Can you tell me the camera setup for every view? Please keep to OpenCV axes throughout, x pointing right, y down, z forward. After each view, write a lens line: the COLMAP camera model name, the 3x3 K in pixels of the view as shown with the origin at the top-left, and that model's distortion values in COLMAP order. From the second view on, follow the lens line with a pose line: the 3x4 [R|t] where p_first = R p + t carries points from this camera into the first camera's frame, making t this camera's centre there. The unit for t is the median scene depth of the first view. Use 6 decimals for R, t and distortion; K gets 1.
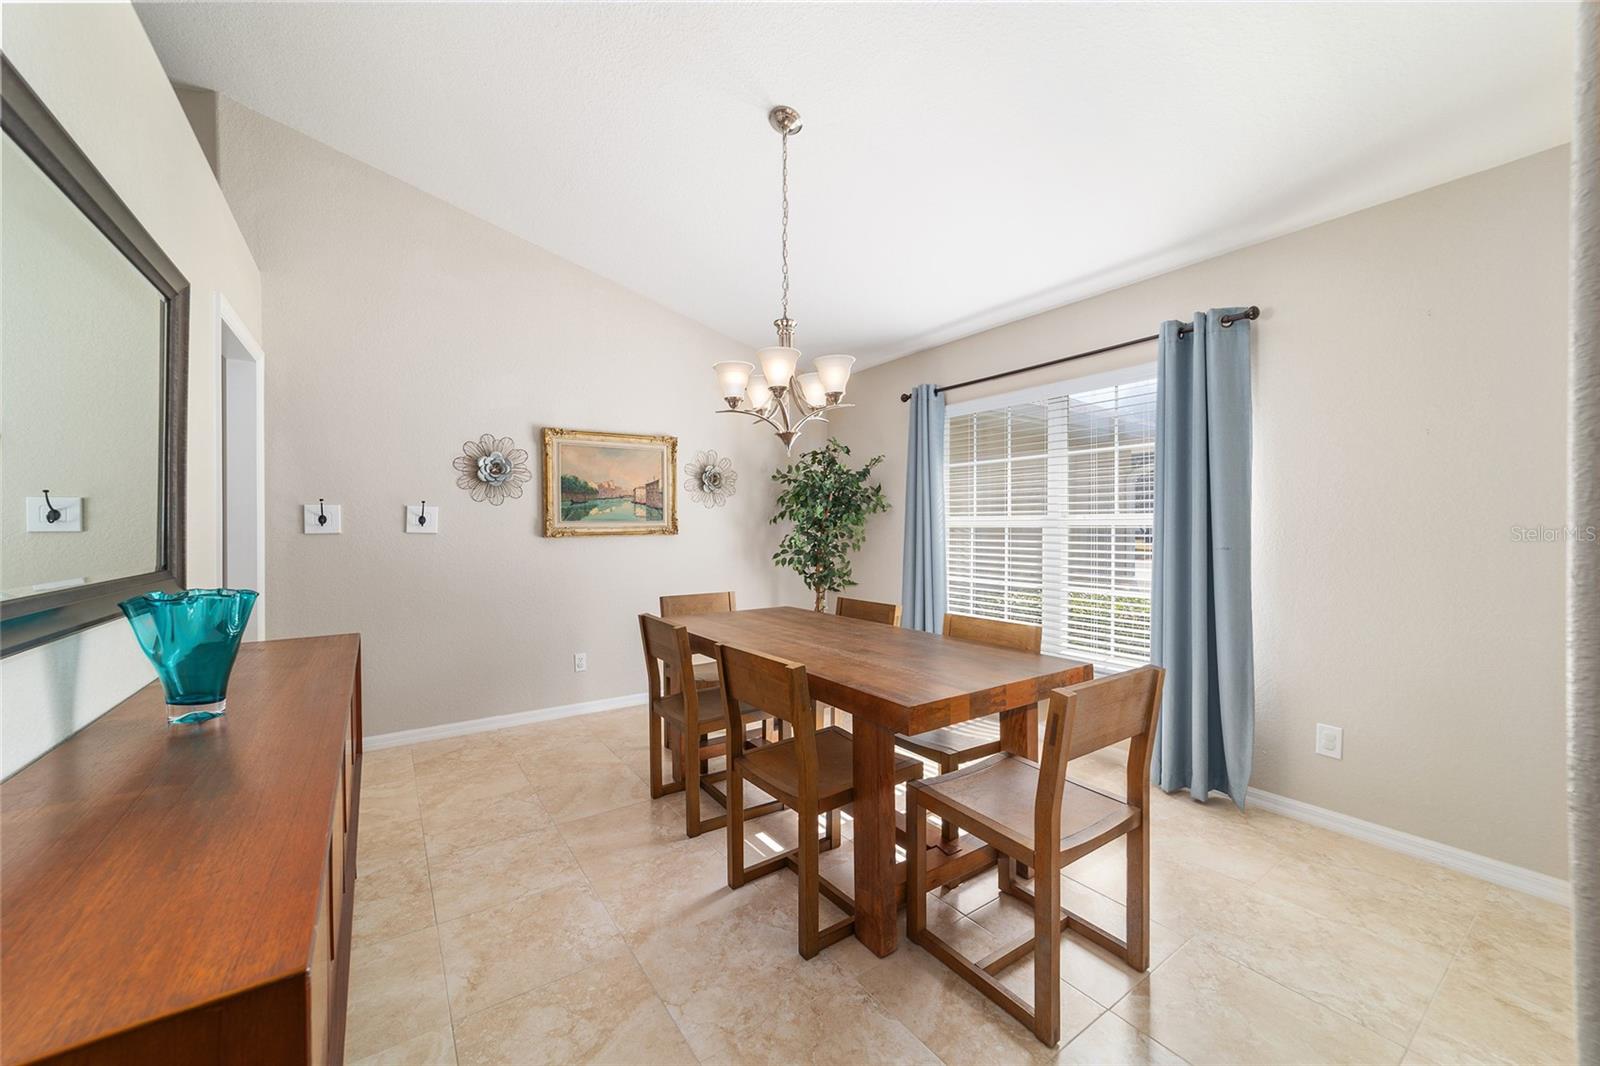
lens RADIAL K [[615.1, 0, 797.3], [0, 615.1, 524.6], [0, 0, 1]] dist [-0.003079, 0.002340]
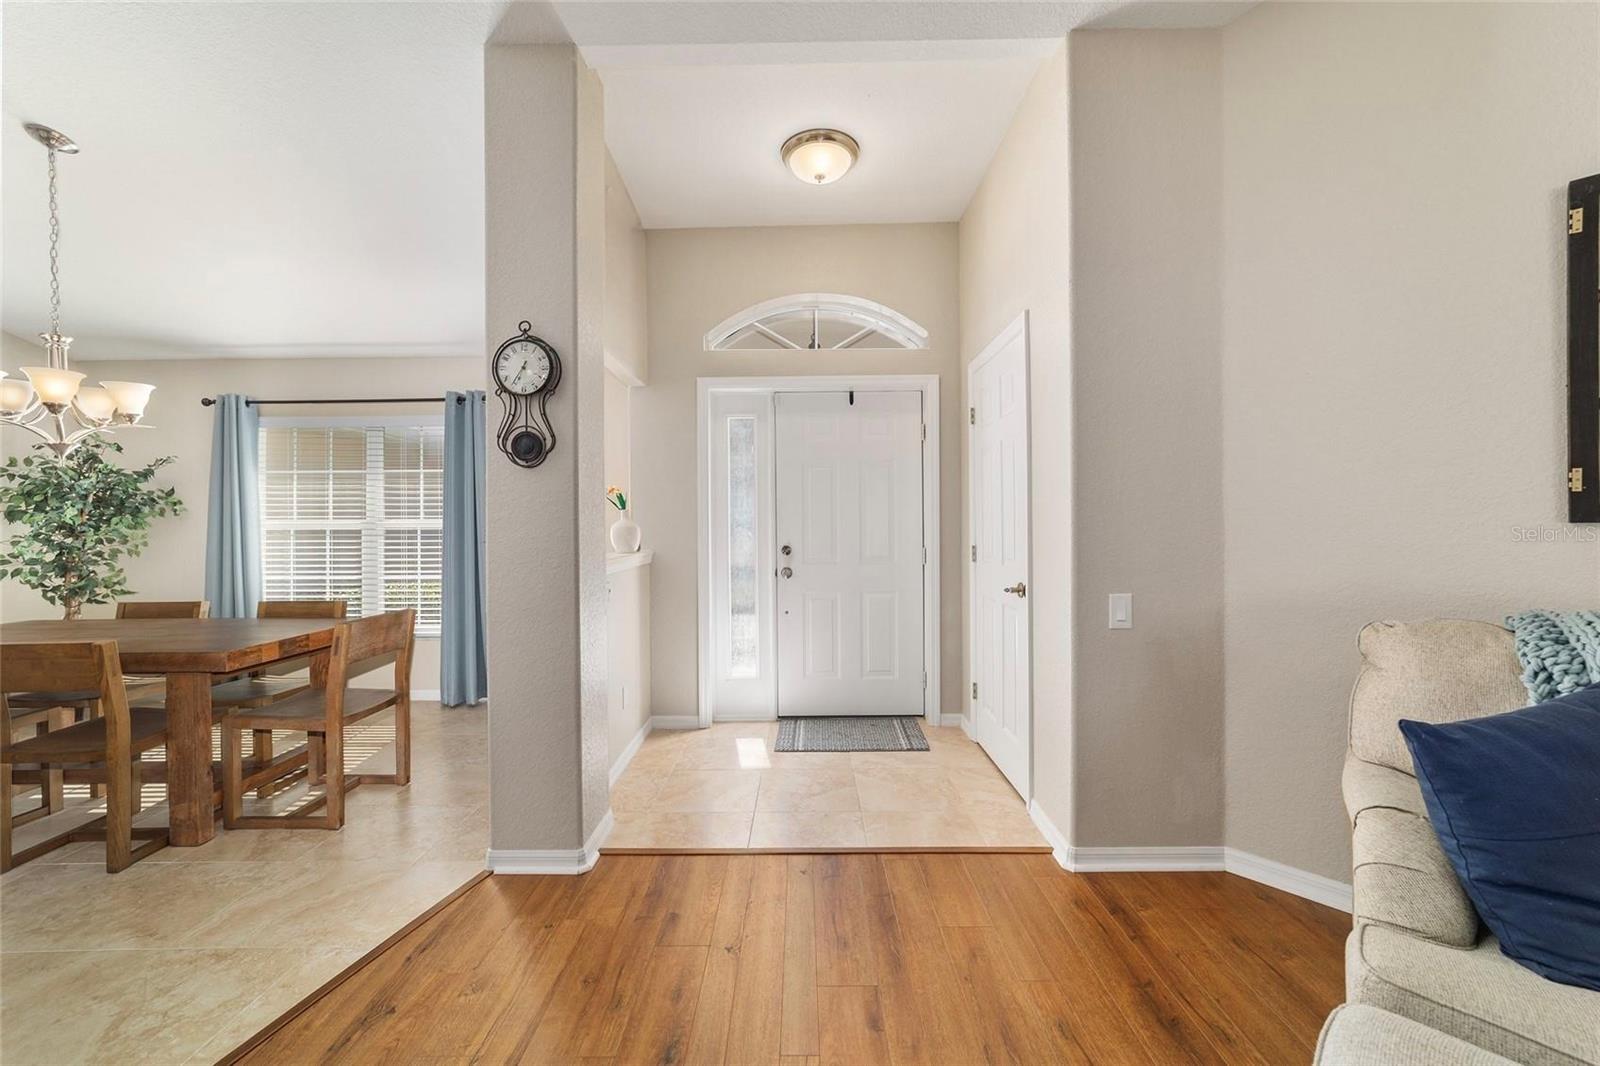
lens RADIAL K [[615.1, 0, 808.9], [0, 615.1, 521.9], [0, 0, 1]] dist [-0.003079, 0.002340]
pose [[0.572299, -0.002148, 0.820042, -0.081214], [0.005816, 0.999982, -0.001439, -0.003177], [-0.820024, 0.005592, 0.572301, -0.361962]]
